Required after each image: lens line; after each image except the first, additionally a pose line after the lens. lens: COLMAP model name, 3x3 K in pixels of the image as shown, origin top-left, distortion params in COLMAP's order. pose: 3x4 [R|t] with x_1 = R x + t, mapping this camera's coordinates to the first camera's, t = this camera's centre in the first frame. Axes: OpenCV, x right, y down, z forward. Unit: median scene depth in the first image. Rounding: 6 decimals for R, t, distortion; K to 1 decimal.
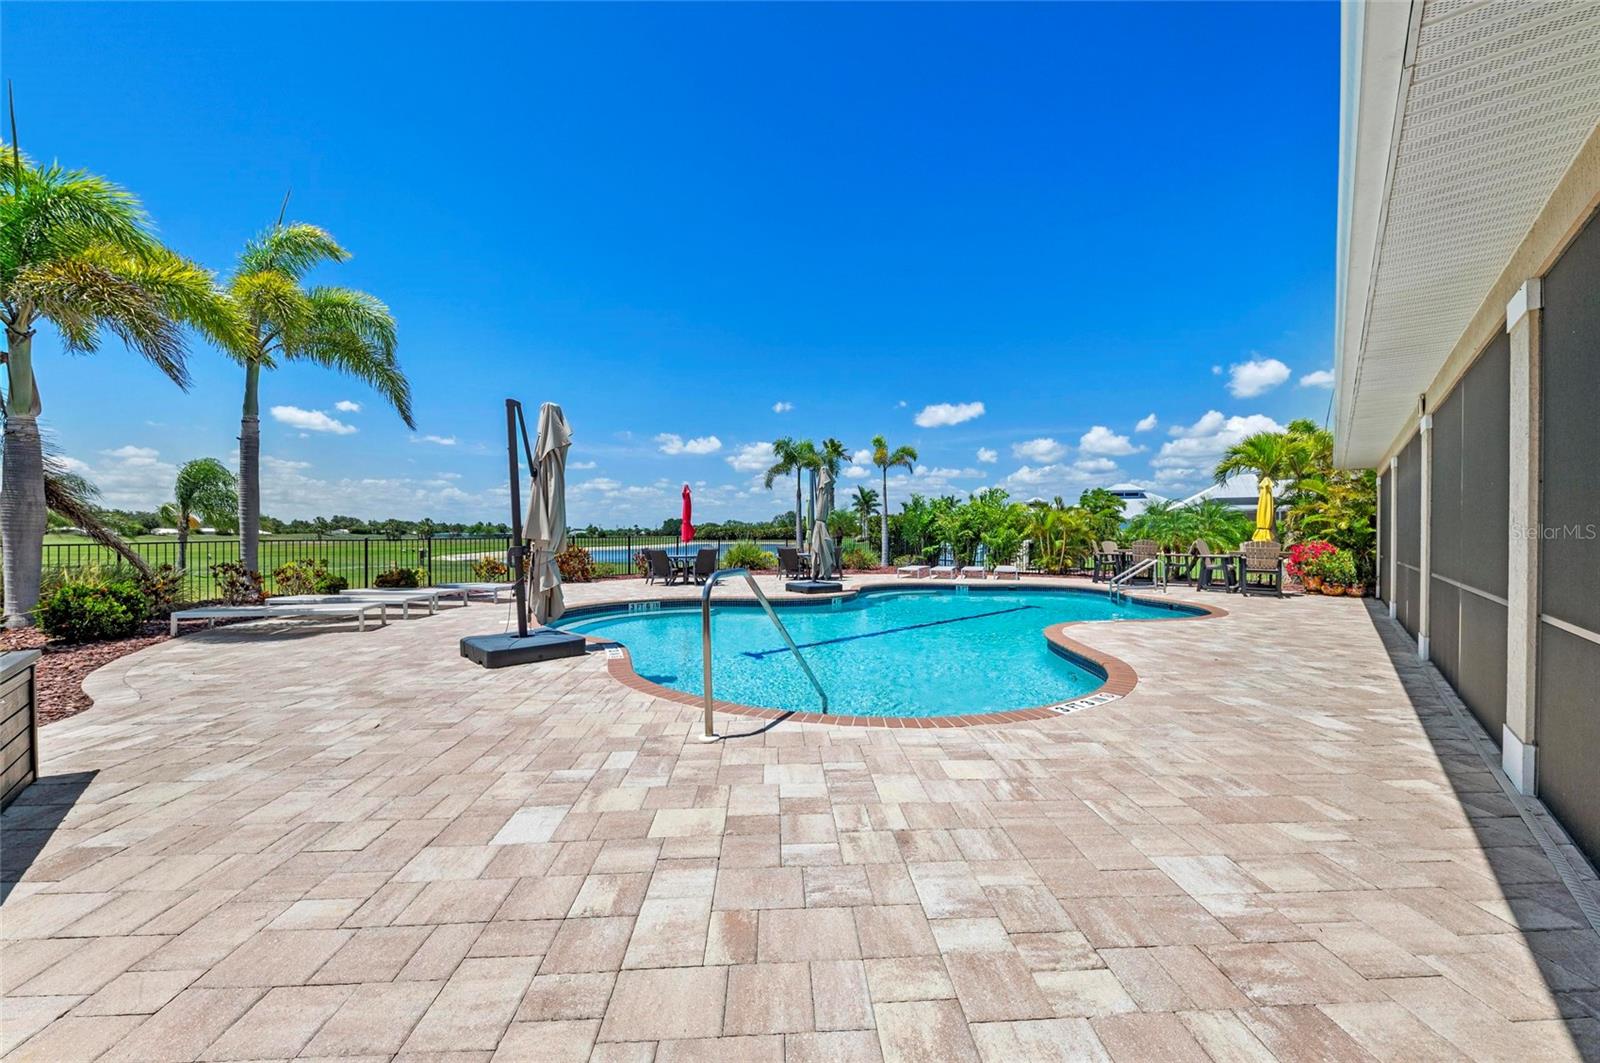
lens RADIAL K [[588.1, 0, 800.0], [0, 588.1, 531.5], [0, 0, 1]] dist [0.000595, 0.000024]
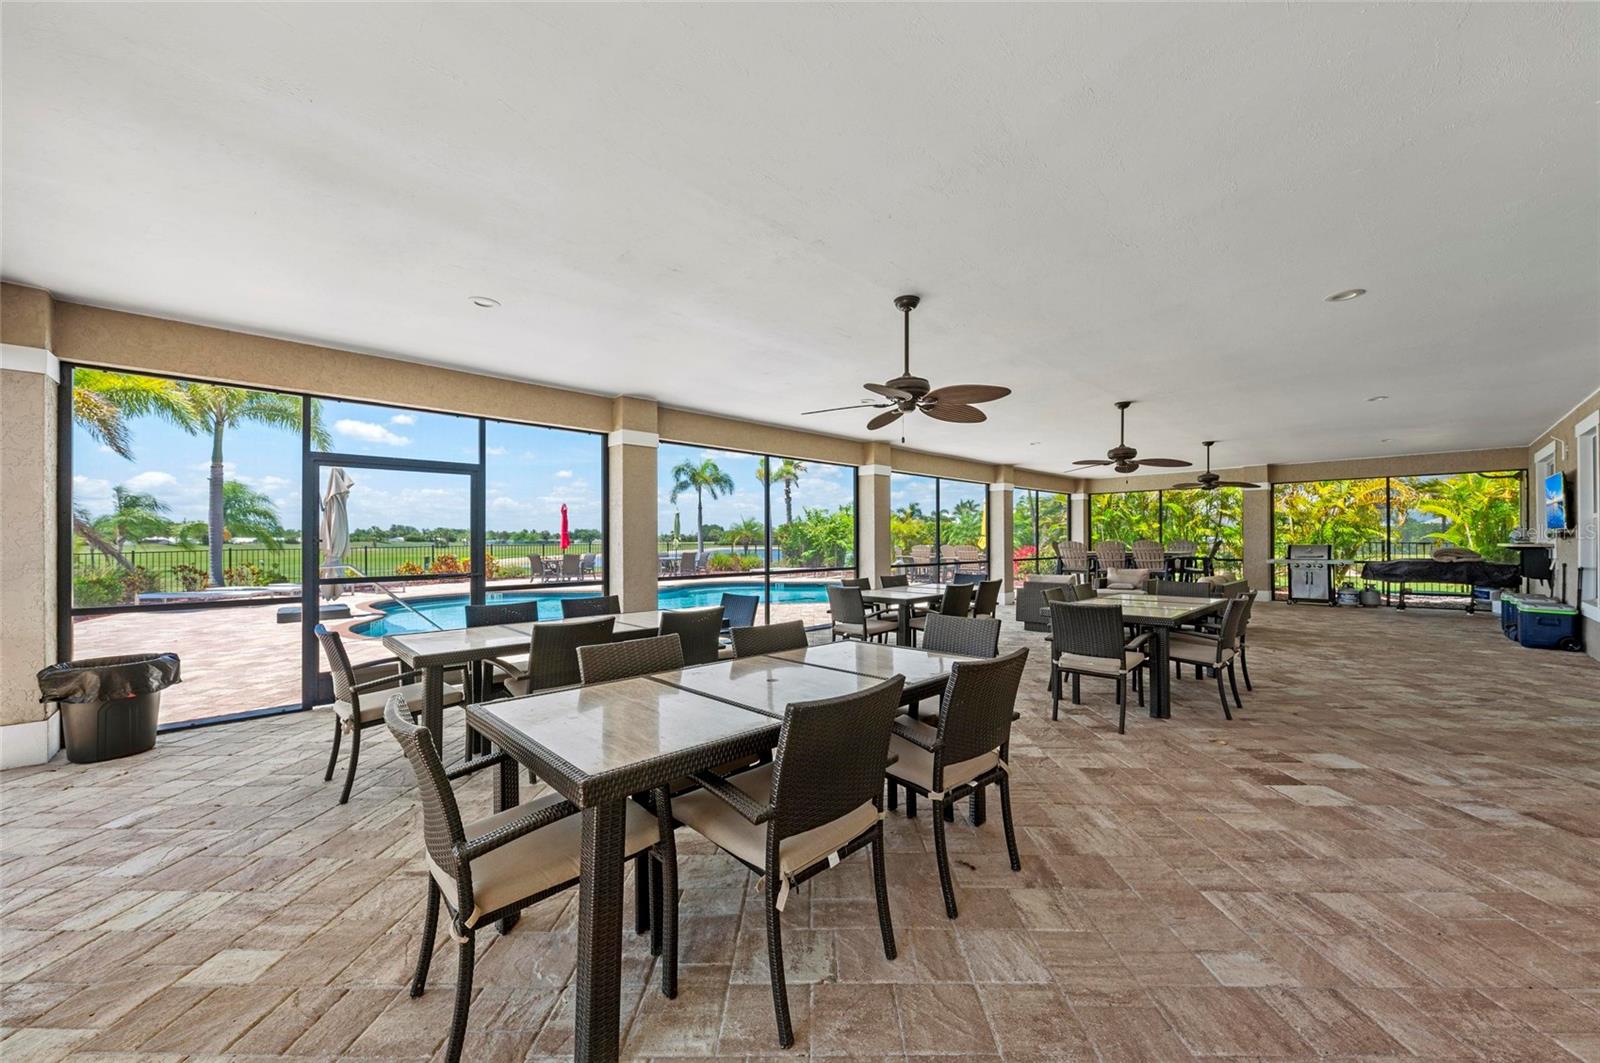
lens RADIAL K [[588.1, 0, 800.0], [0, 588.1, 531.5], [0, 0, 1]] dist [0.000595, 0.000024]
pose [[0.997576, -0.007751, -0.069156, 0.278470], [0.007199, 0.999940, -0.008239, -0.004340], [0.069216, 0.007721, 0.997572, -0.162288]]
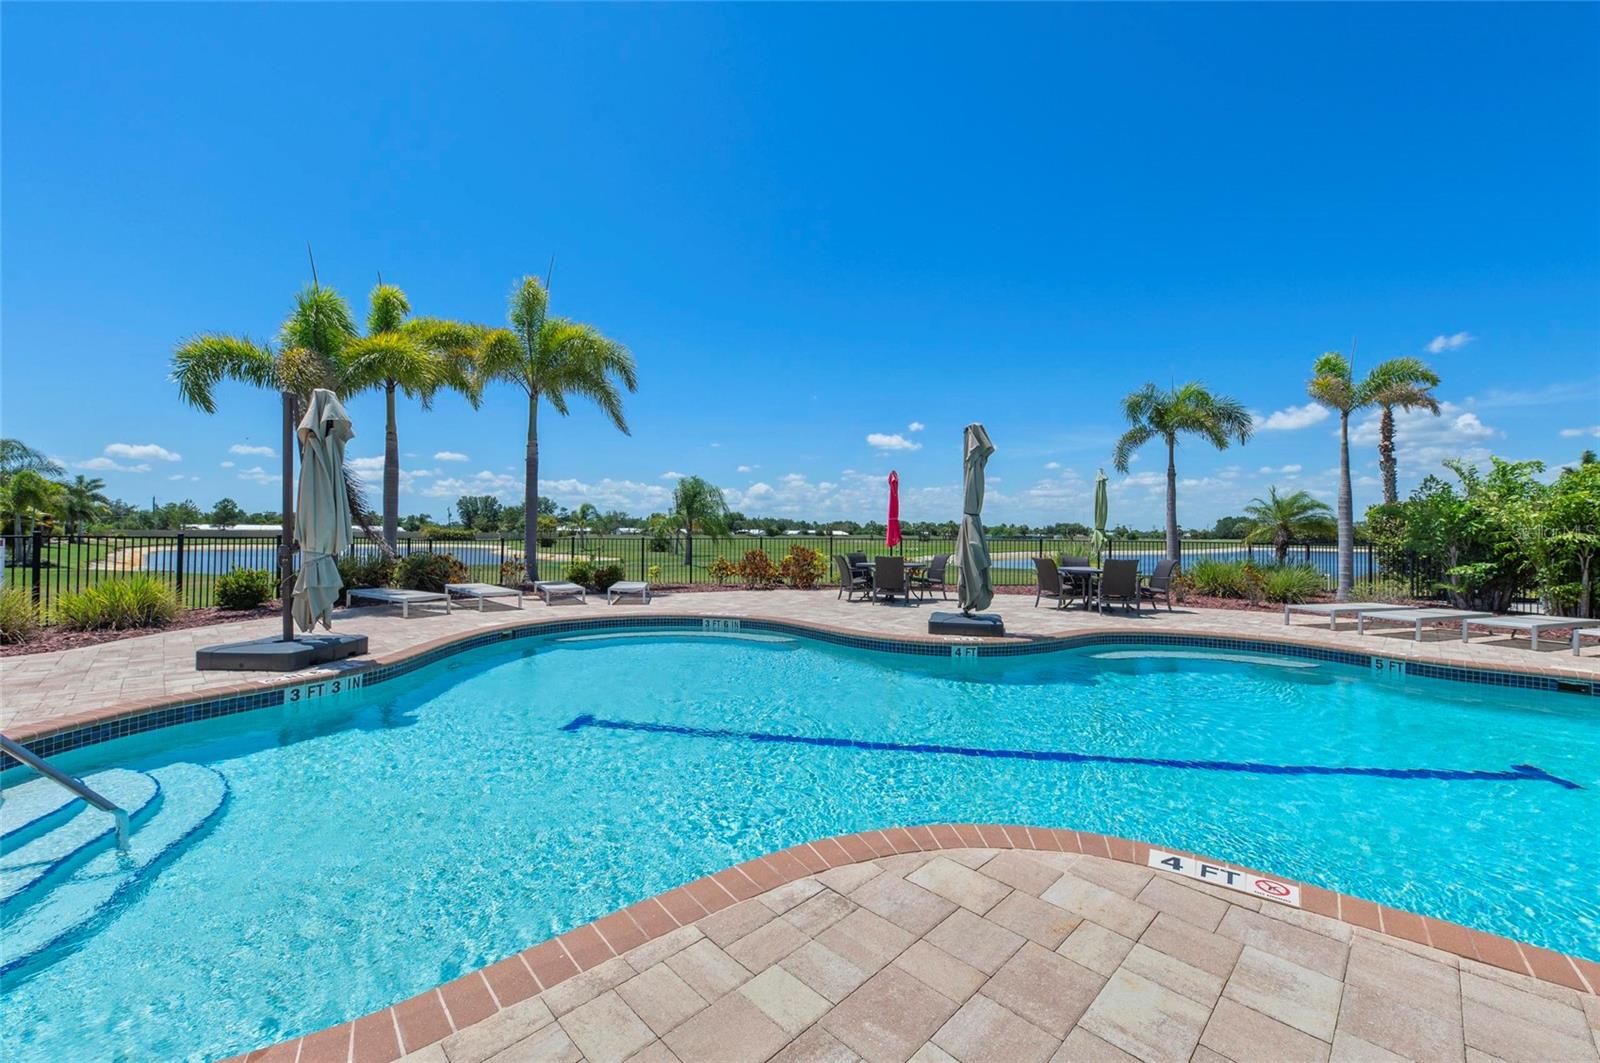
lens RADIAL K [[617.1, 0, 795.6], [0, 617.1, 544.2], [0, 0, 1]] dist [-0.000500, -0.000153]
pose [[0.664338, 0.014376, -0.747294, 0.223869], [-0.000724, 0.999827, 0.018591, -0.000513], [0.747432, -0.011809, 0.664233, 0.251699]]
